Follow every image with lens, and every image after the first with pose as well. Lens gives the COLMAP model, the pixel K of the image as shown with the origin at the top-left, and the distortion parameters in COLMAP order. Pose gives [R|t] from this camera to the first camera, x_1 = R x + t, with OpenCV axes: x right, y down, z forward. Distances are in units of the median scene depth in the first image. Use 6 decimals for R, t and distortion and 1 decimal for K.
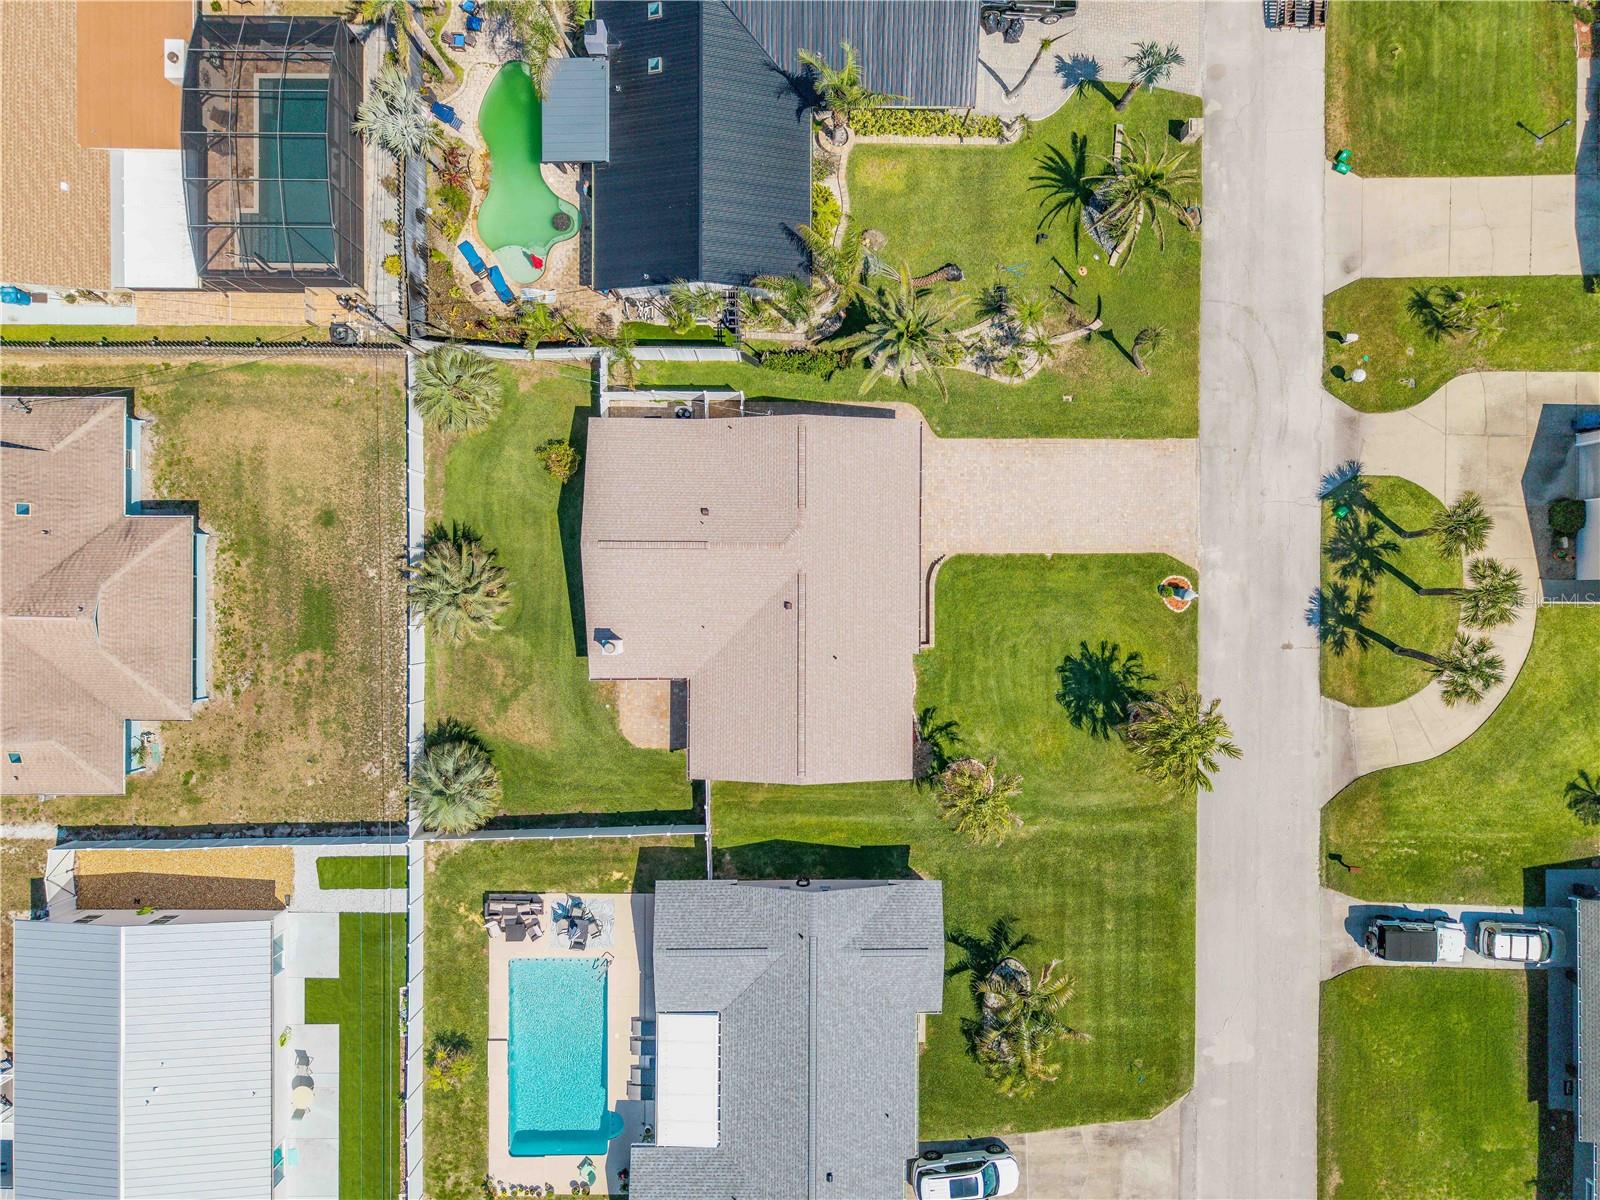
lens RADIAL K [[1077.8, 0, 800.0], [0, 1077.8, 600.0], [0, 0, 1]] dist [-0.015625, 0.023442]
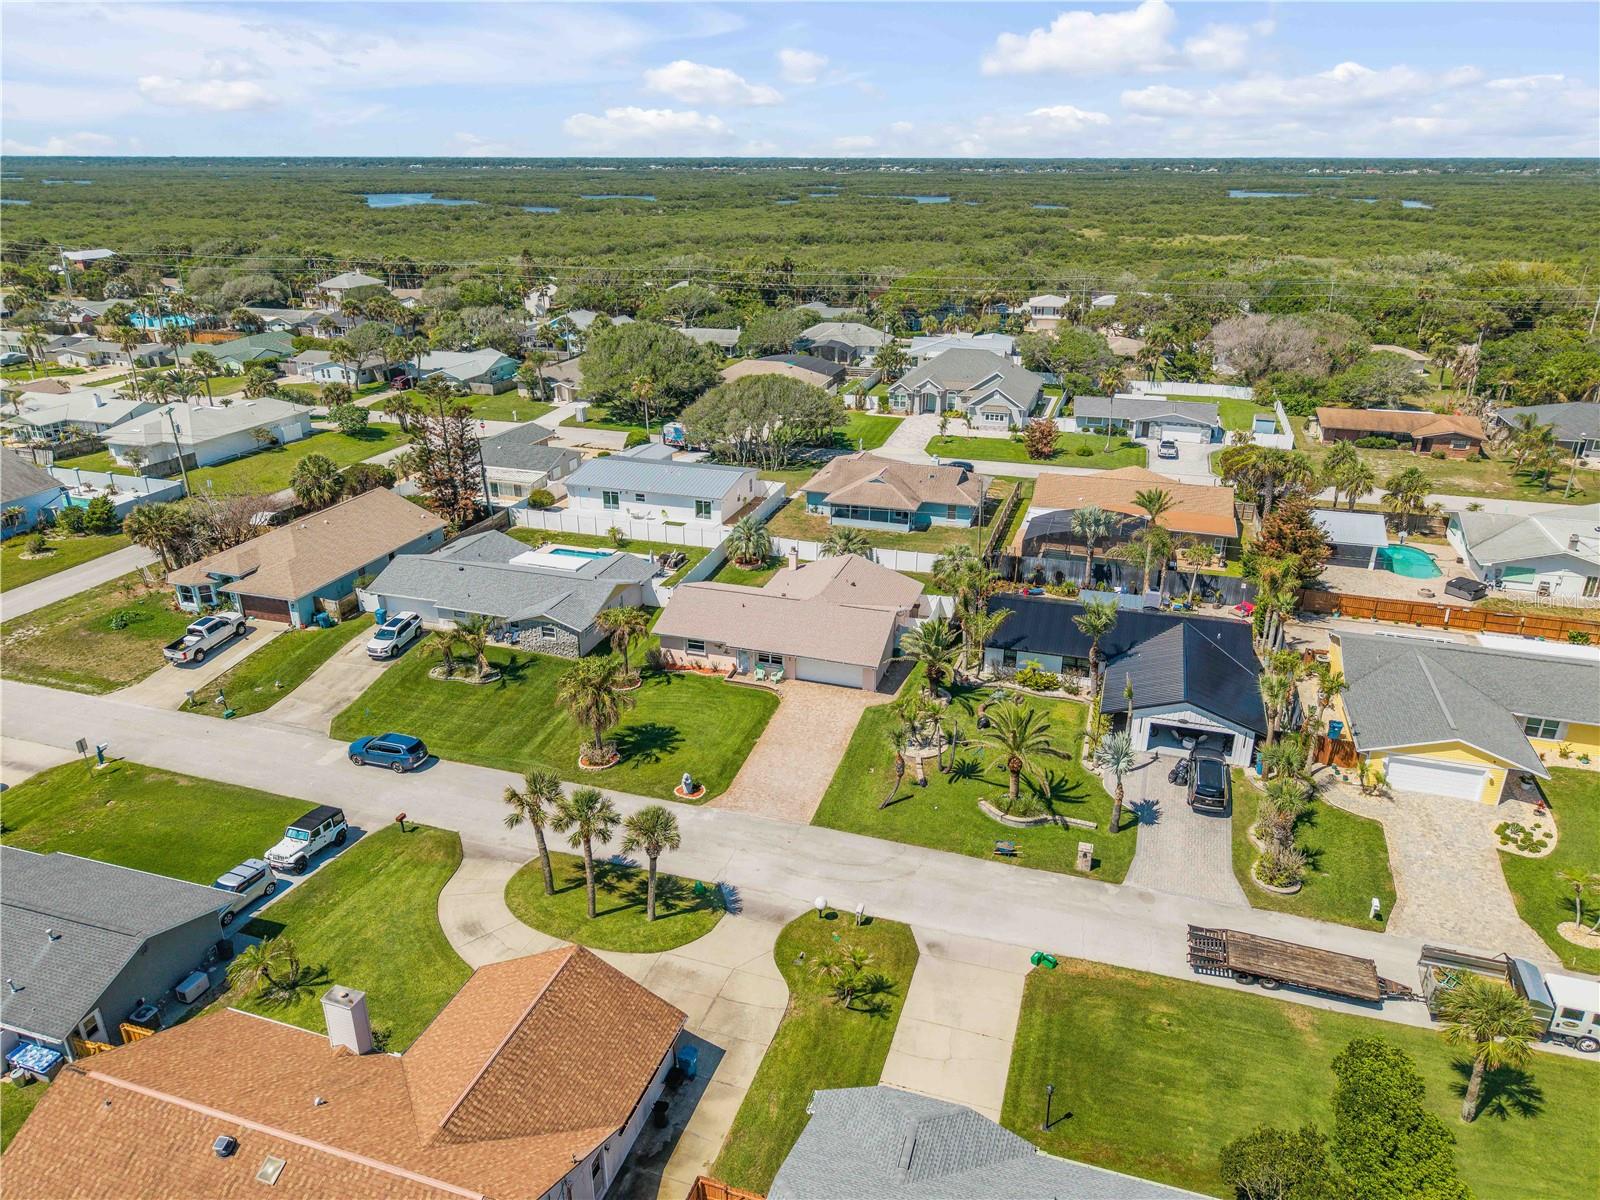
lens RADIAL K [[1070.4, 0, 800.0], [0, 1070.4, 600.0], [0, 0, 1]] dist [0.016575, -0.021596]
pose [[-0.306120, 0.364509, -0.879445, 1.277686], [-0.951915, -0.129025, 0.277868, -0.423200], [-0.012185, 0.922218, 0.386479, 0.348719]]
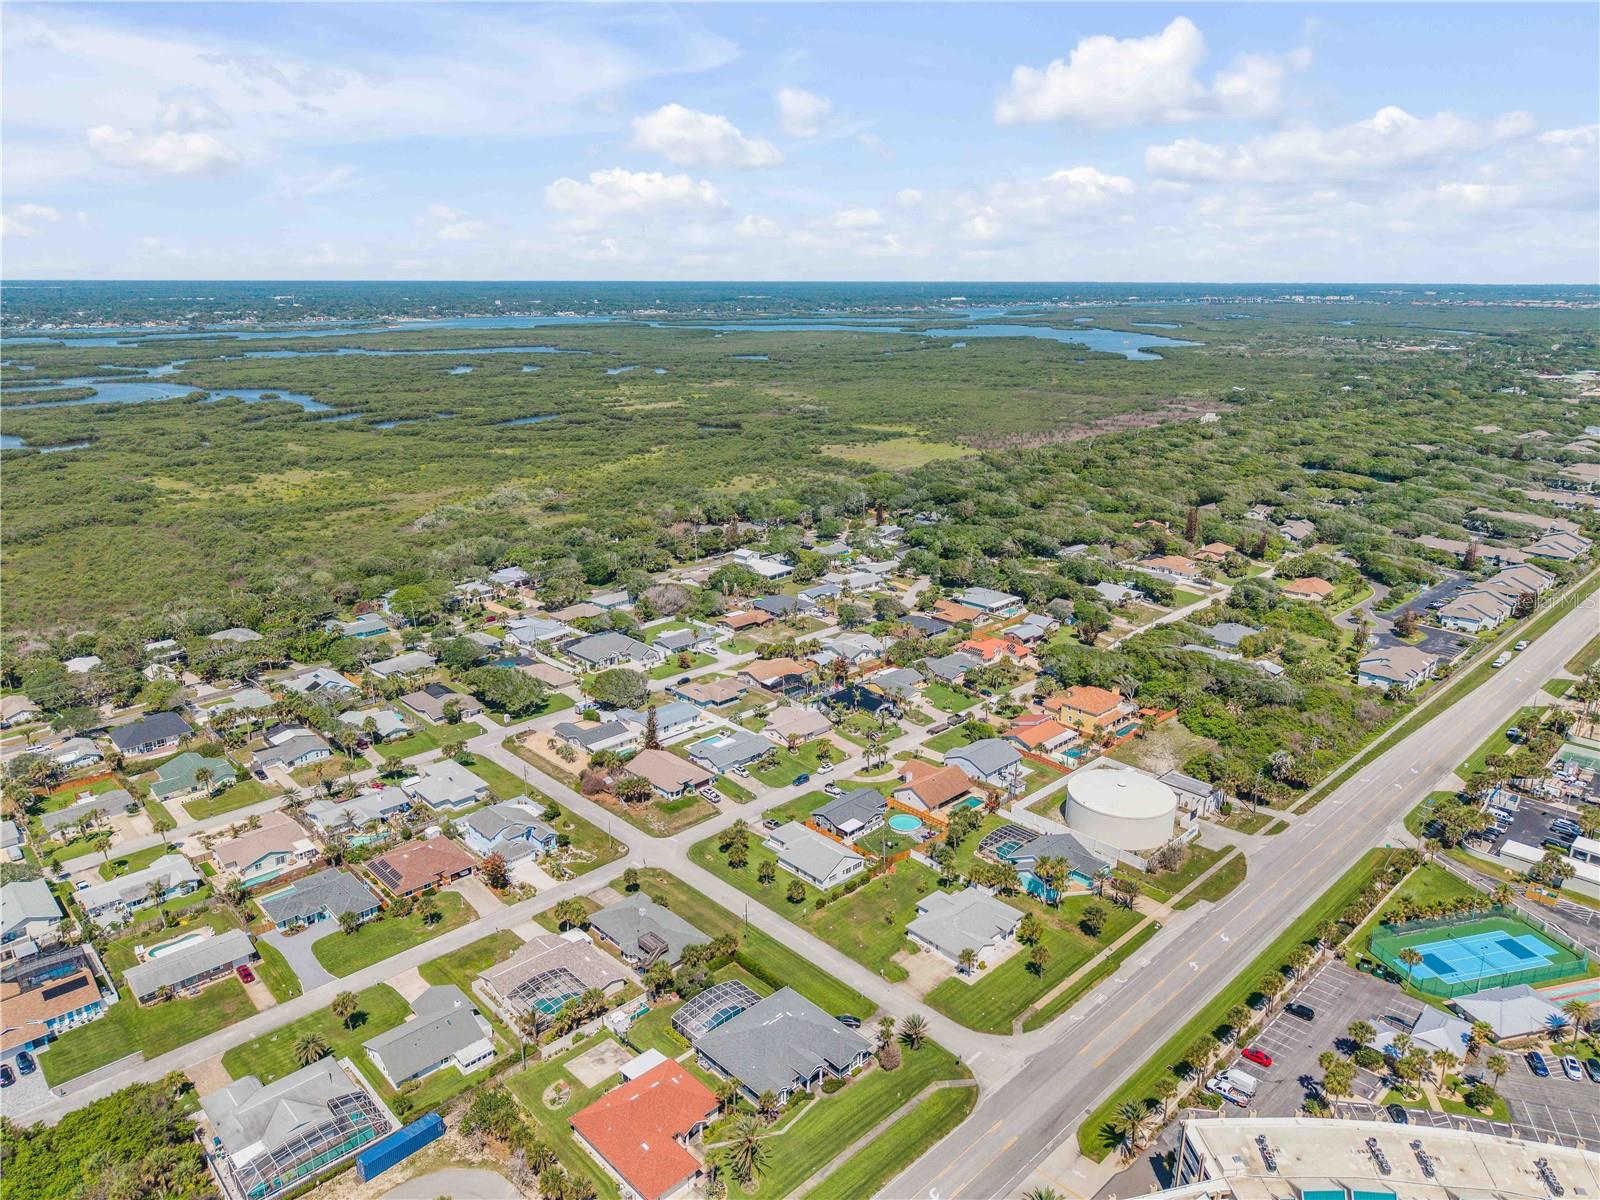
lens RADIAL K [[1068.5, 0, 798.8], [0, 1068.5, 586.4], [0, 0, 1]] dist [0.078907, -0.105001]
pose [[0.692240, 0.203113, -0.692495, 3.752907], [-0.721529, 0.175950, -0.669655, 3.633786], [-0.014171, 0.963217, 0.268352, -1.274341]]
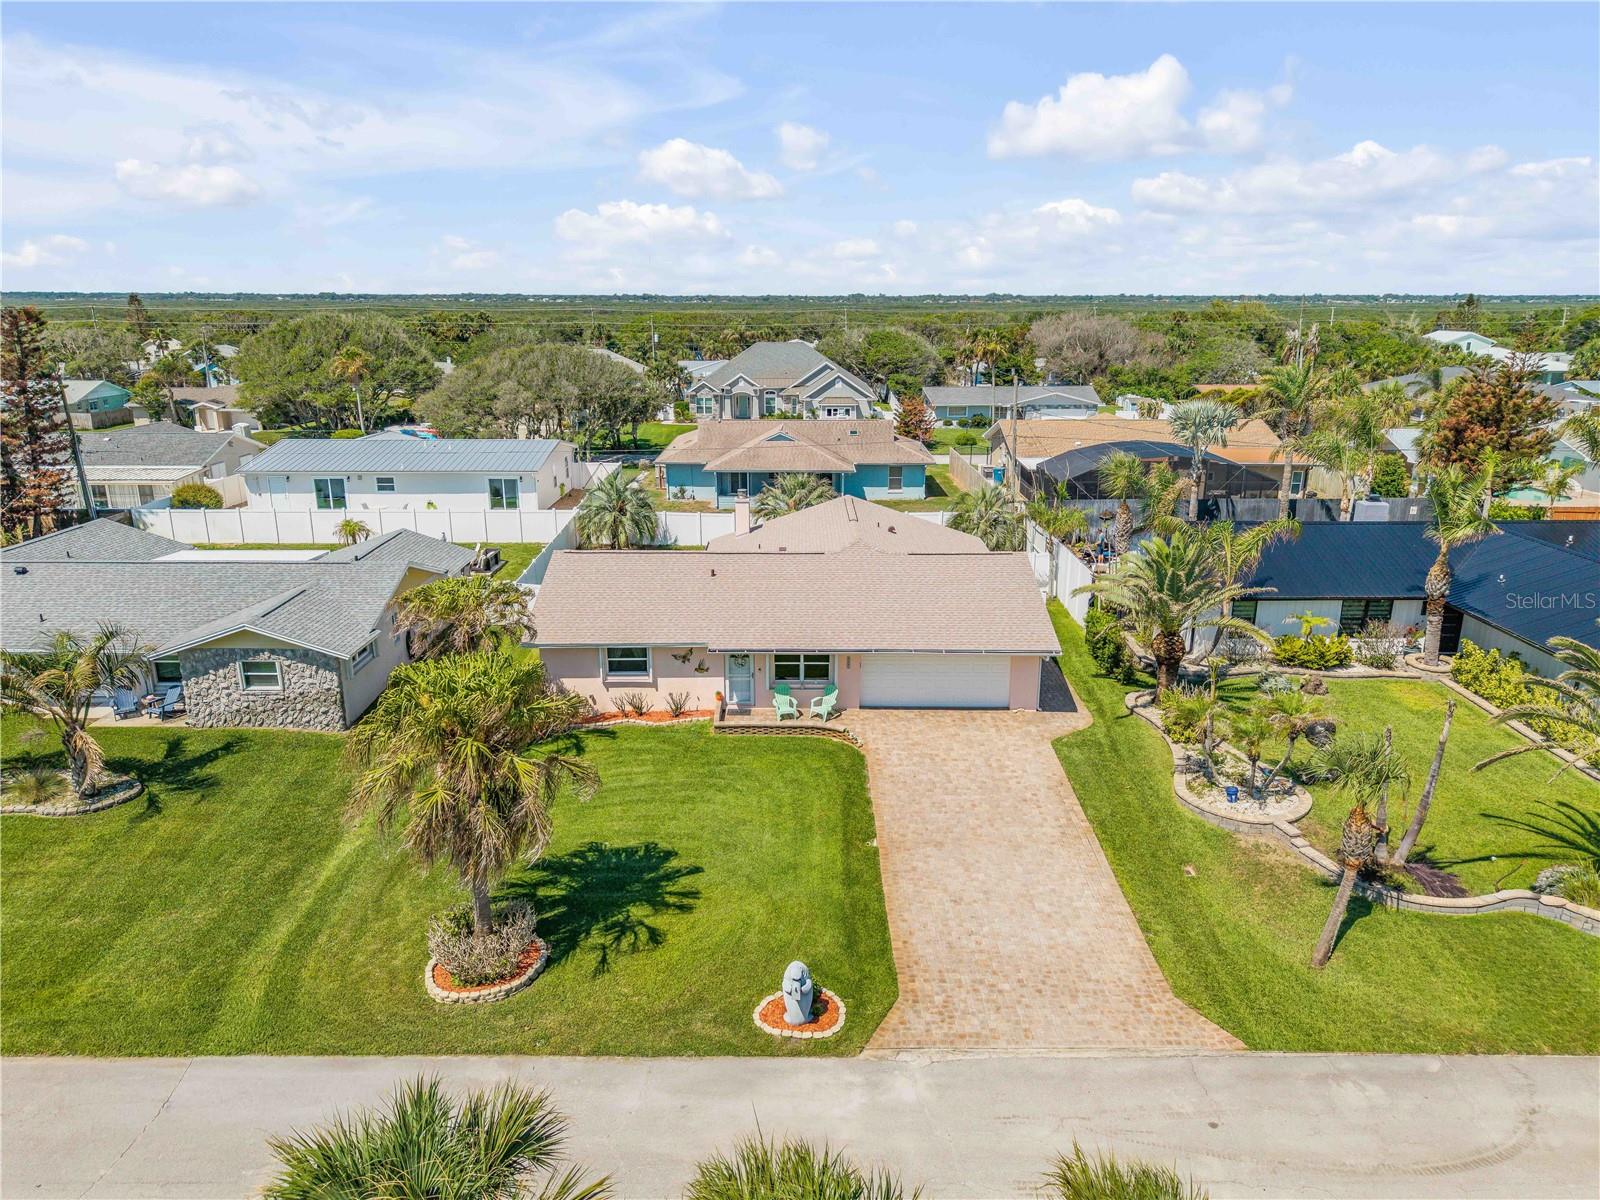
lens RADIAL K [[1070.4, 0, 800.0], [0, 1070.4, 600.0], [0, 0, 1]] dist [0.016575, -0.021596]
pose [[0.001148, 0.273504, -0.961870, 0.693420], [-0.999889, -0.013959, -0.005163, -0.001357], [-0.014839, 0.961770, 0.273458, 0.744991]]
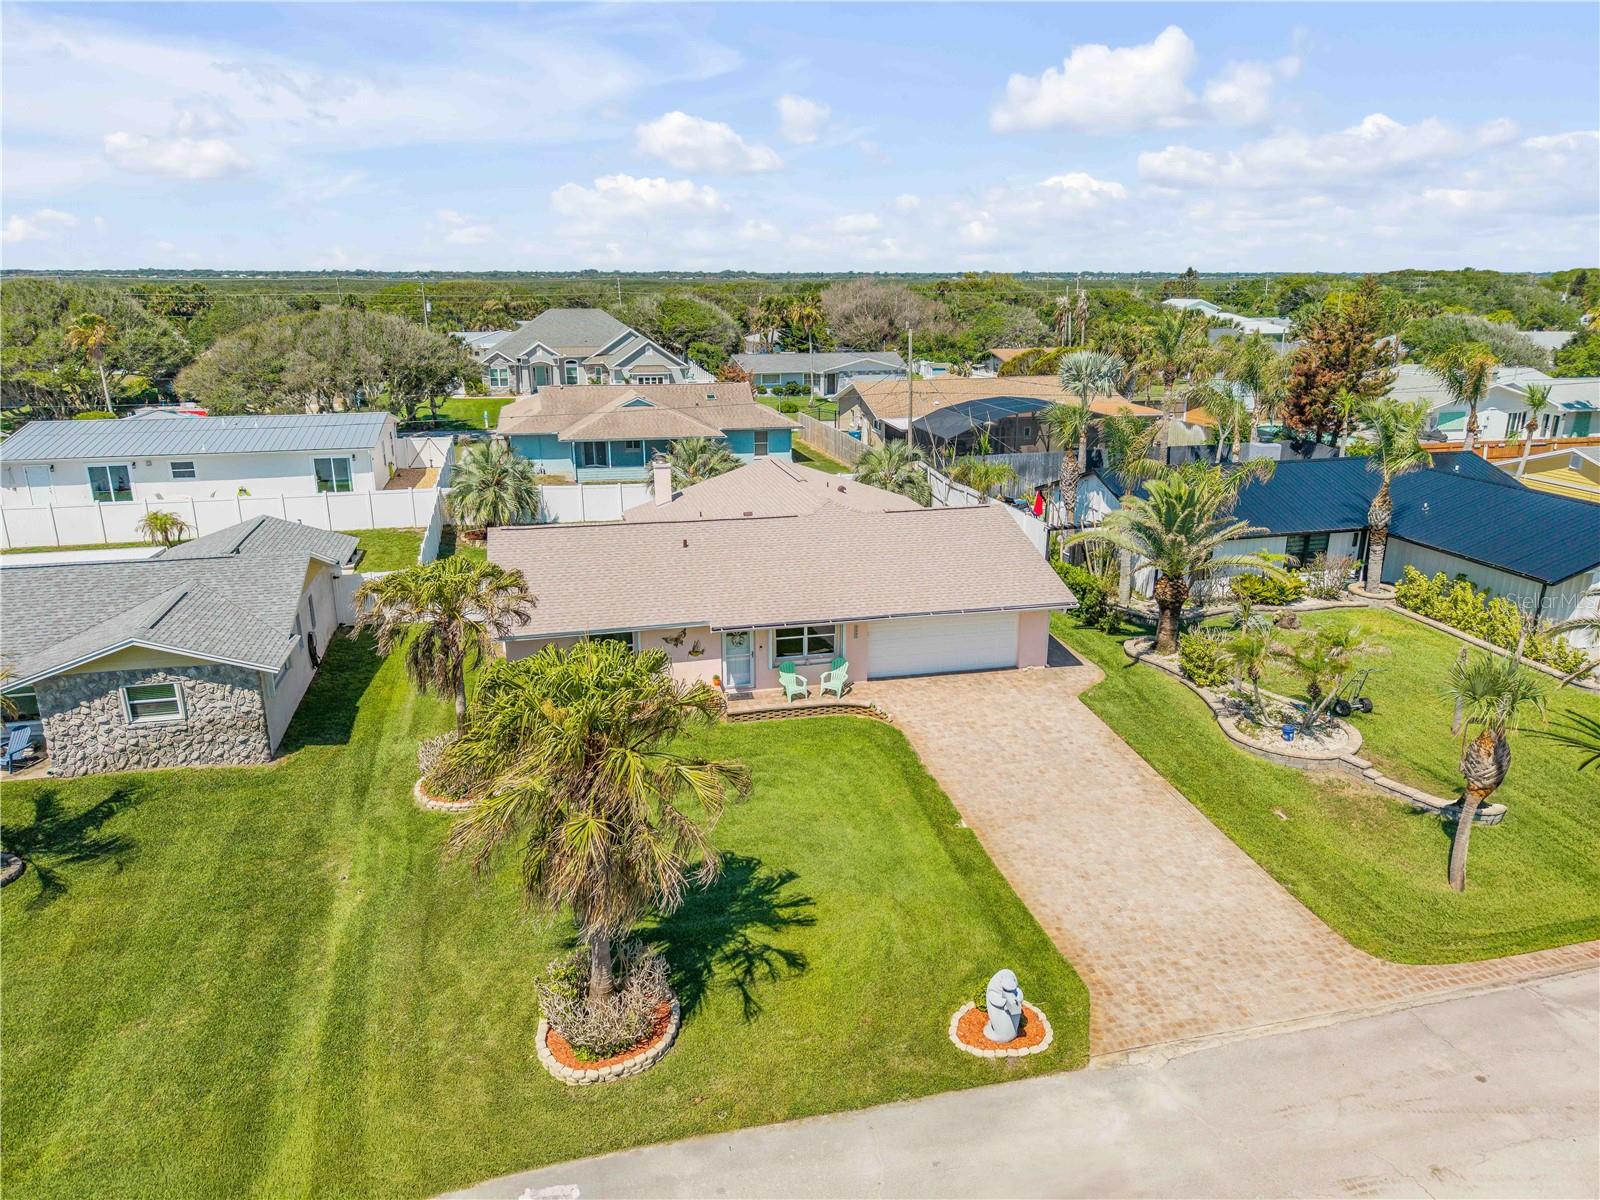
lens RADIAL K [[1070.4, 0, 800.0], [0, 1070.4, 600.0], [0, 0, 1]] dist [0.016575, -0.021596]
pose [[0.237023, 0.284176, -0.929013, 0.618847], [-0.971383, 0.054231, -0.231244, 0.129907], [-0.015333, 0.957237, 0.288897, 0.770736]]
